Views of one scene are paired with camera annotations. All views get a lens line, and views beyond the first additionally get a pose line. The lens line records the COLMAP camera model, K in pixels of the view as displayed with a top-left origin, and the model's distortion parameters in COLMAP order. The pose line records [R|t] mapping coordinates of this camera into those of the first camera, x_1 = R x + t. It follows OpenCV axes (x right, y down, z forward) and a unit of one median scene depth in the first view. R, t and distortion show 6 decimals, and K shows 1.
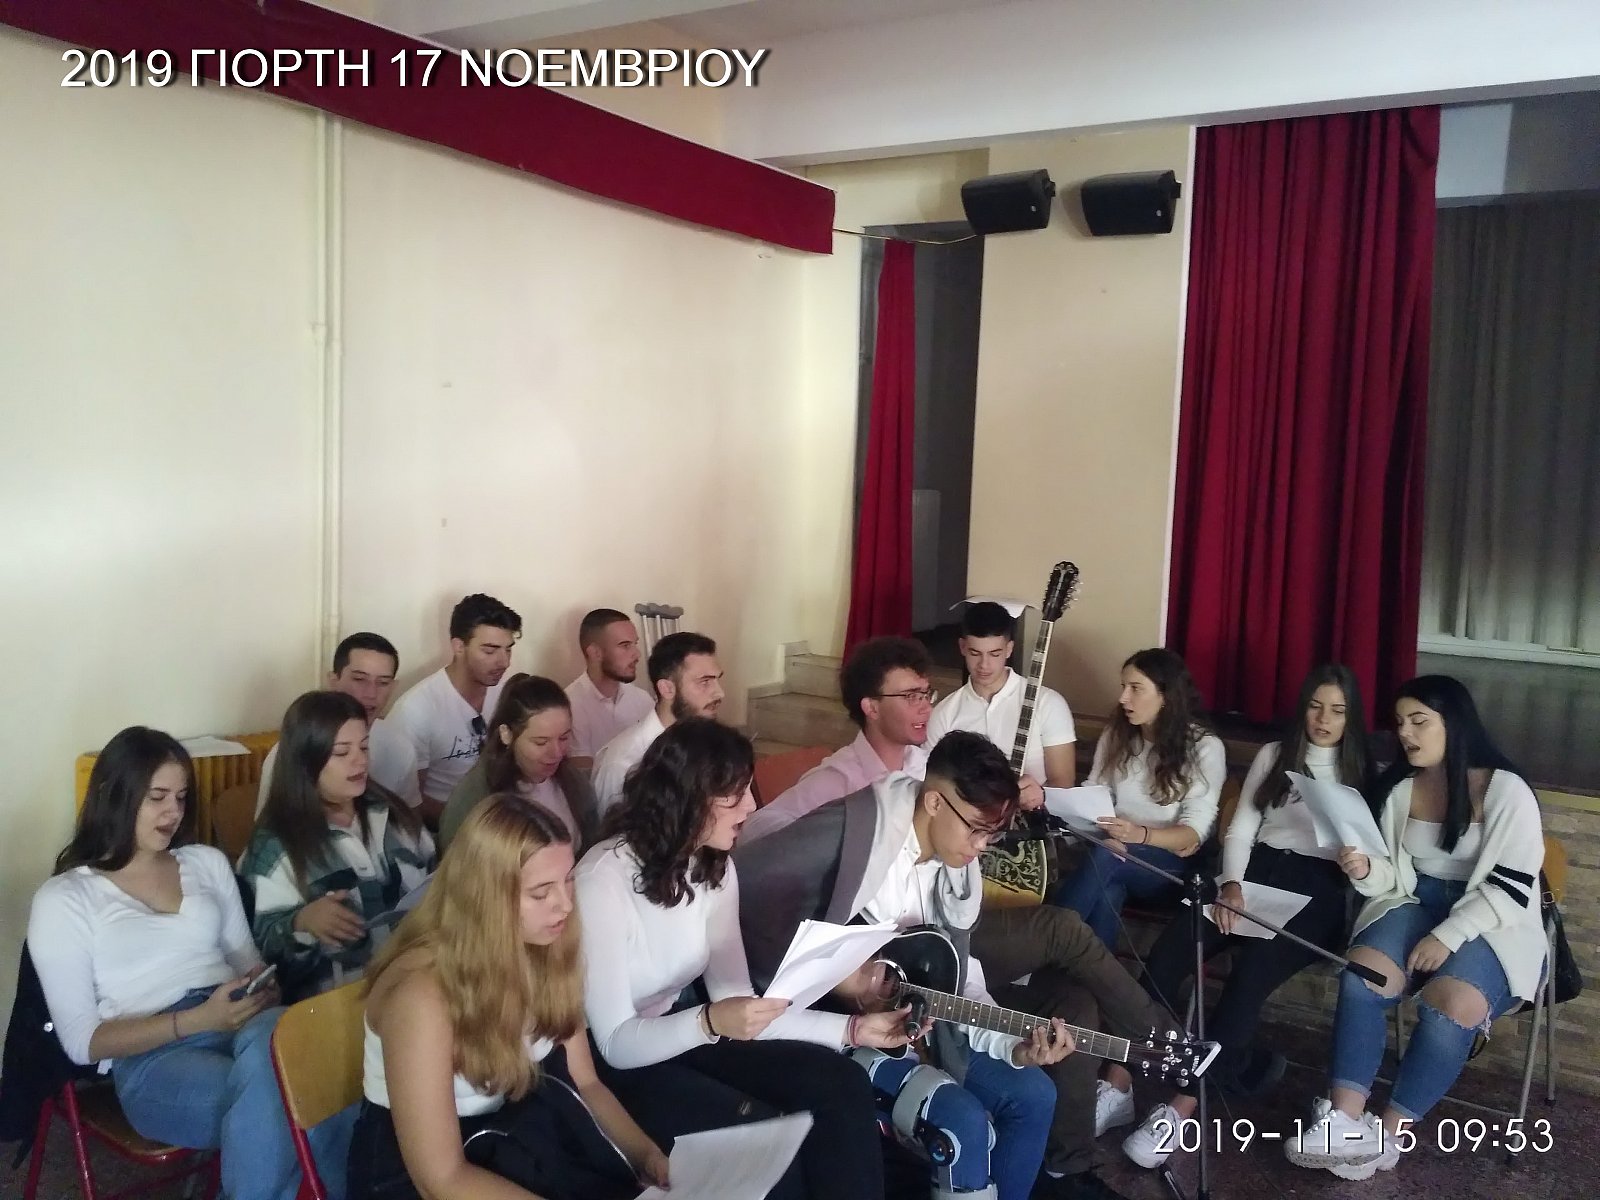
lens RADIAL K [[1263.4, 0, 800.0], [0, 1263.4, 600.0], [0, 0, 1]] dist [0.003716, -0.045901]
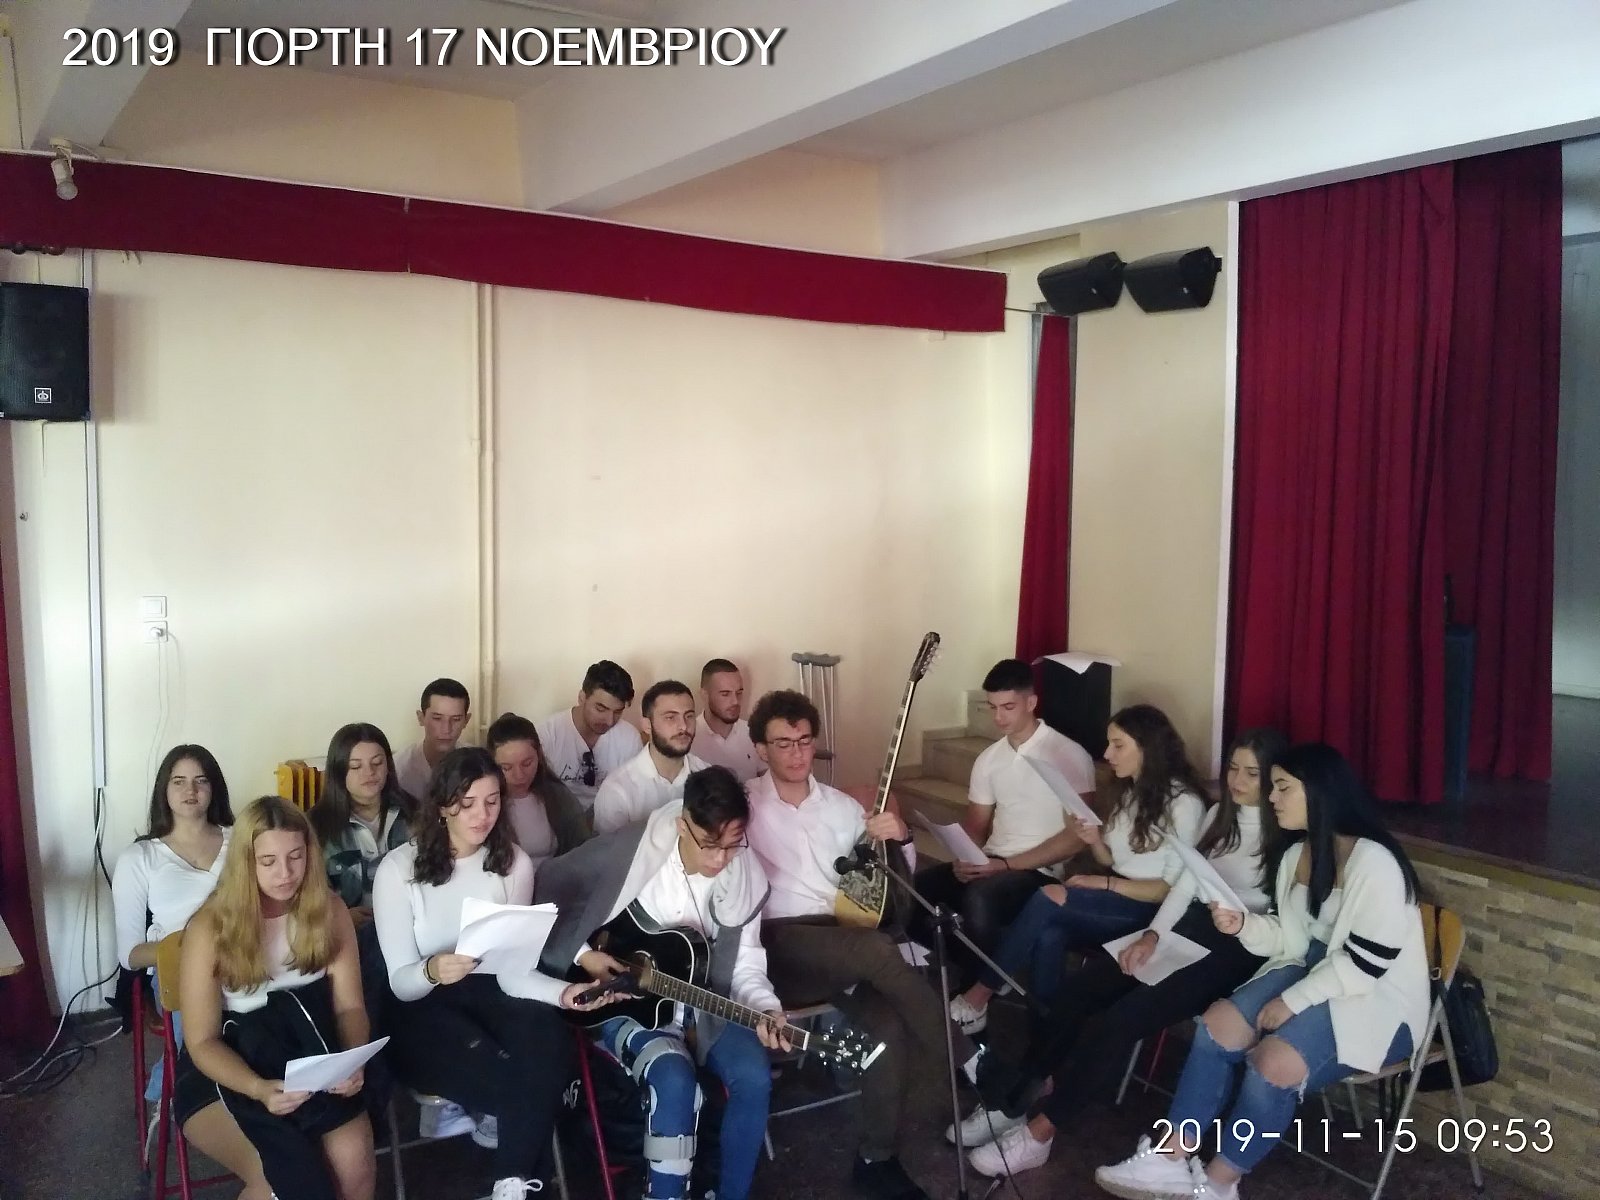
lens RADIAL K [[1233.5, 0, 800.0], [0, 1233.5, 600.0], [0, 0, 1]] dist [0.106151, -0.232253]
pose [[0.935527, 0.000012, -0.353256, 0.386397], [-0.011066, 0.999510, -0.029270, -0.017904], [0.353083, 0.031292, 0.935069, -0.079332]]
